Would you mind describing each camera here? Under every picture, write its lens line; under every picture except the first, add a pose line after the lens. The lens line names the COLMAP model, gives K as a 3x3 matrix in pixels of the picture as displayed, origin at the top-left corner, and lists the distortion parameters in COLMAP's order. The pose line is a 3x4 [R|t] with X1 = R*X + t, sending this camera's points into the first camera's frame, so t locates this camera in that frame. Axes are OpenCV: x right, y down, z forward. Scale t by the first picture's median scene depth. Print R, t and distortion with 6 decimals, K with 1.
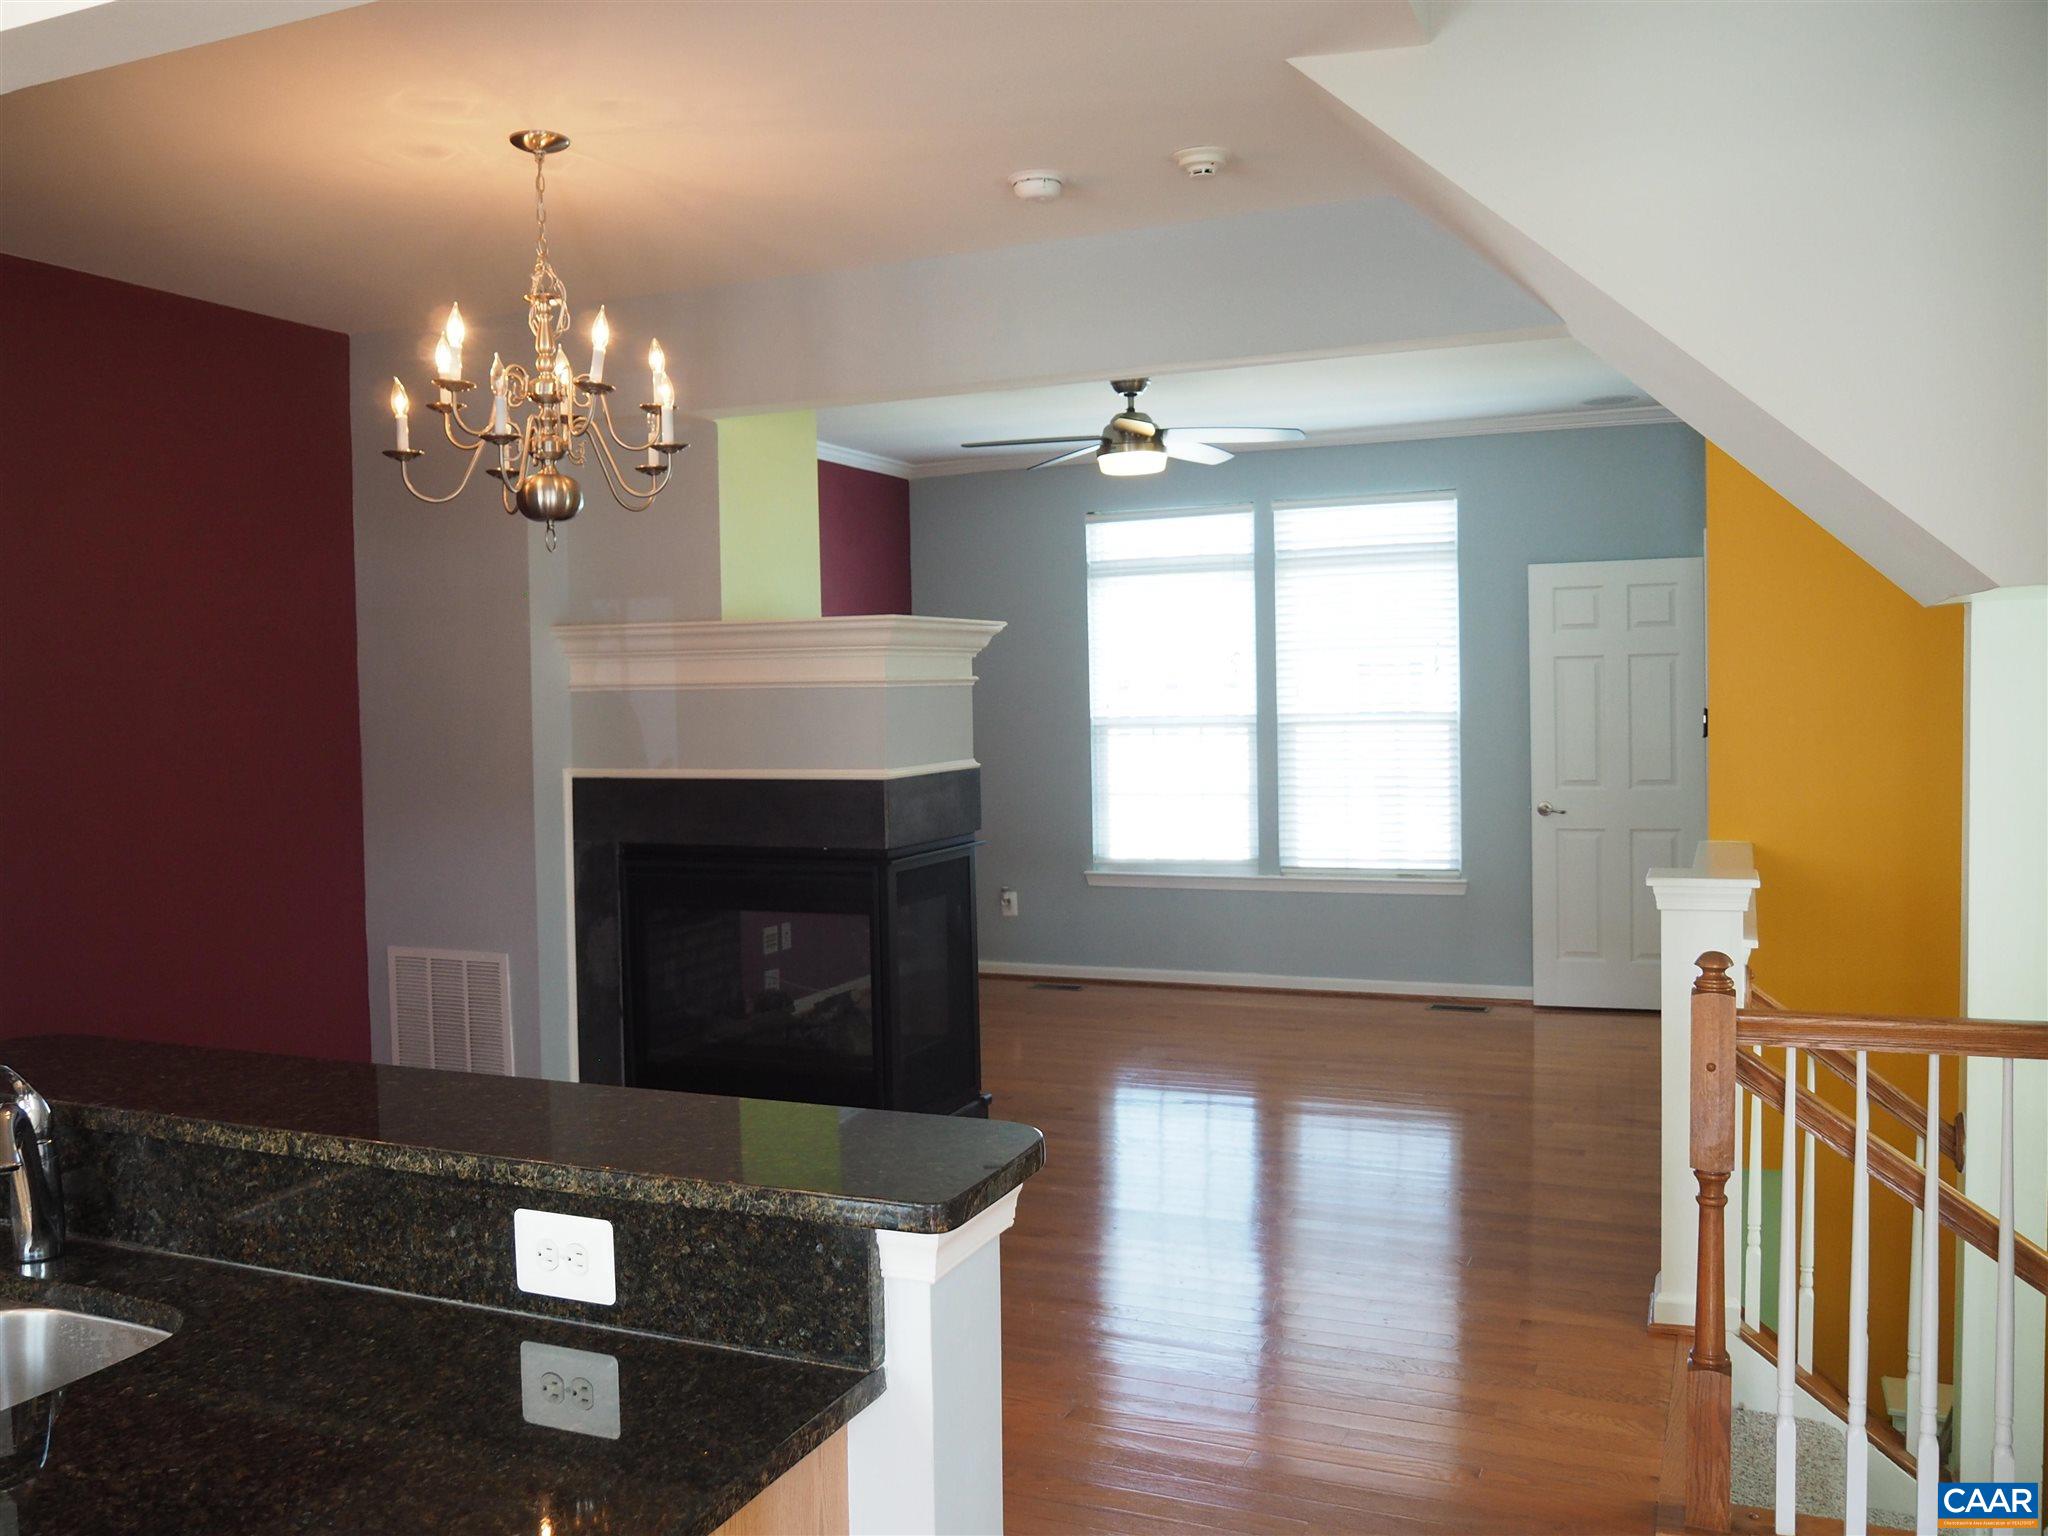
lens RADIAL K [[1717.5, 0, 1024.0], [0, 1717.5, 768.0], [0, 0, 1]] dist [-0.041661, 0.008402]
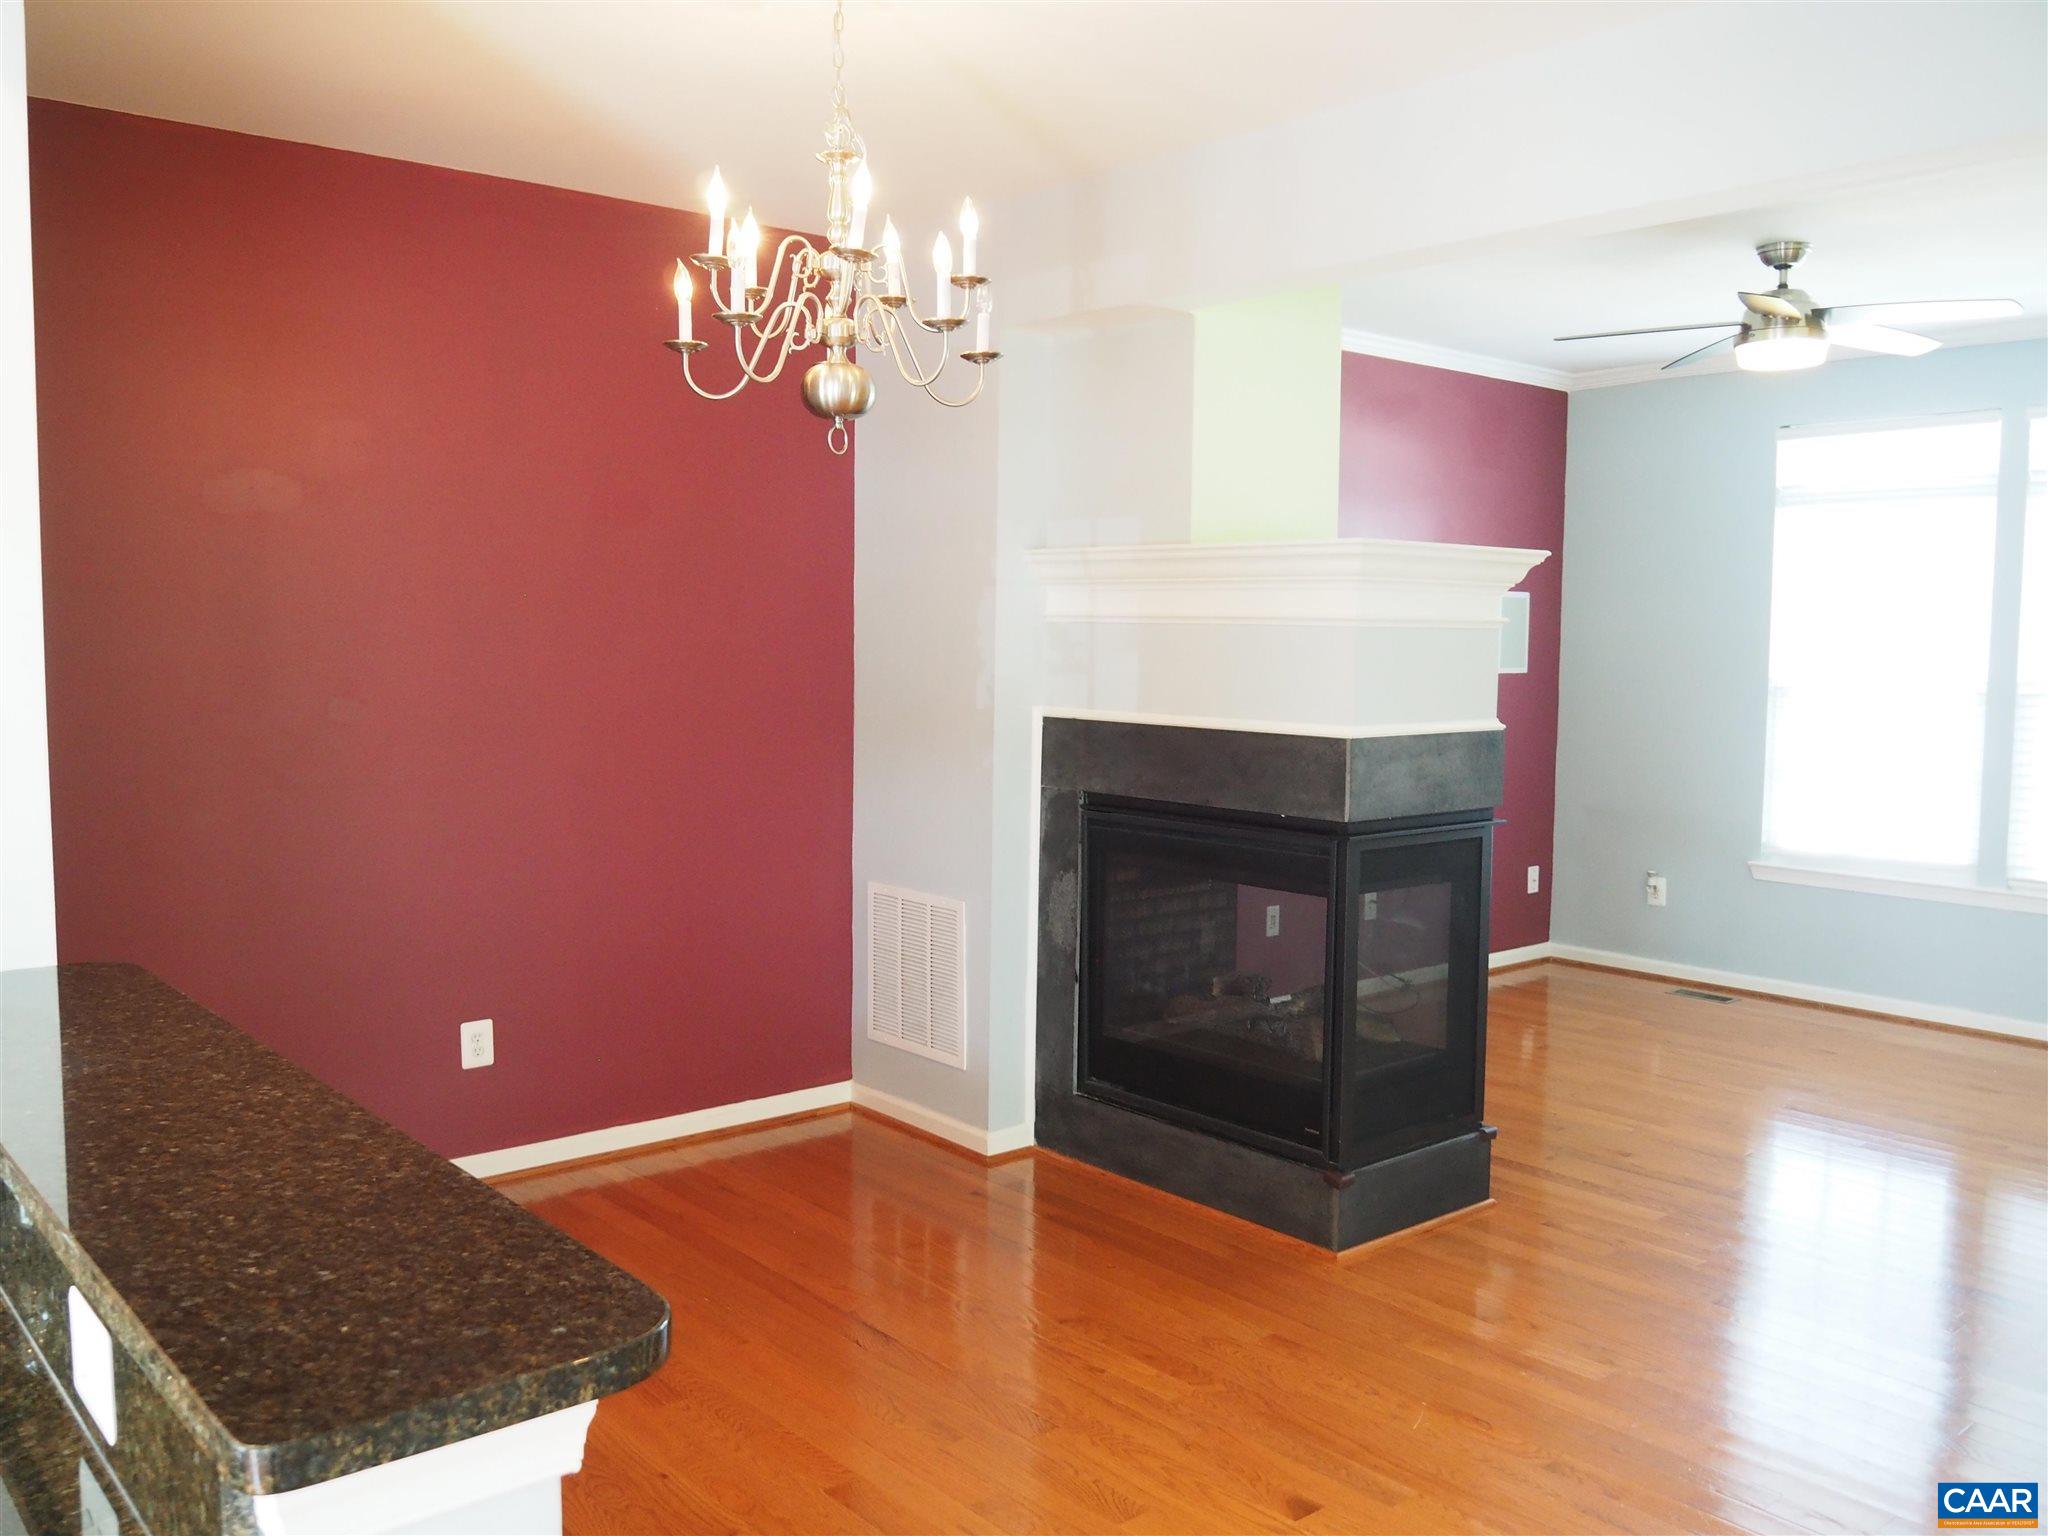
lens RADIAL K [[1717.5, 0, 1024.0], [0, 1717.5, 768.0], [0, 0, 1]] dist [-0.041661, 0.008402]
pose [[0.895582, 0.065170, -0.440097, 0.114693], [-0.049971, 0.997689, 0.046049, -0.007342], [0.442081, -0.019248, 0.896769, 0.151287]]
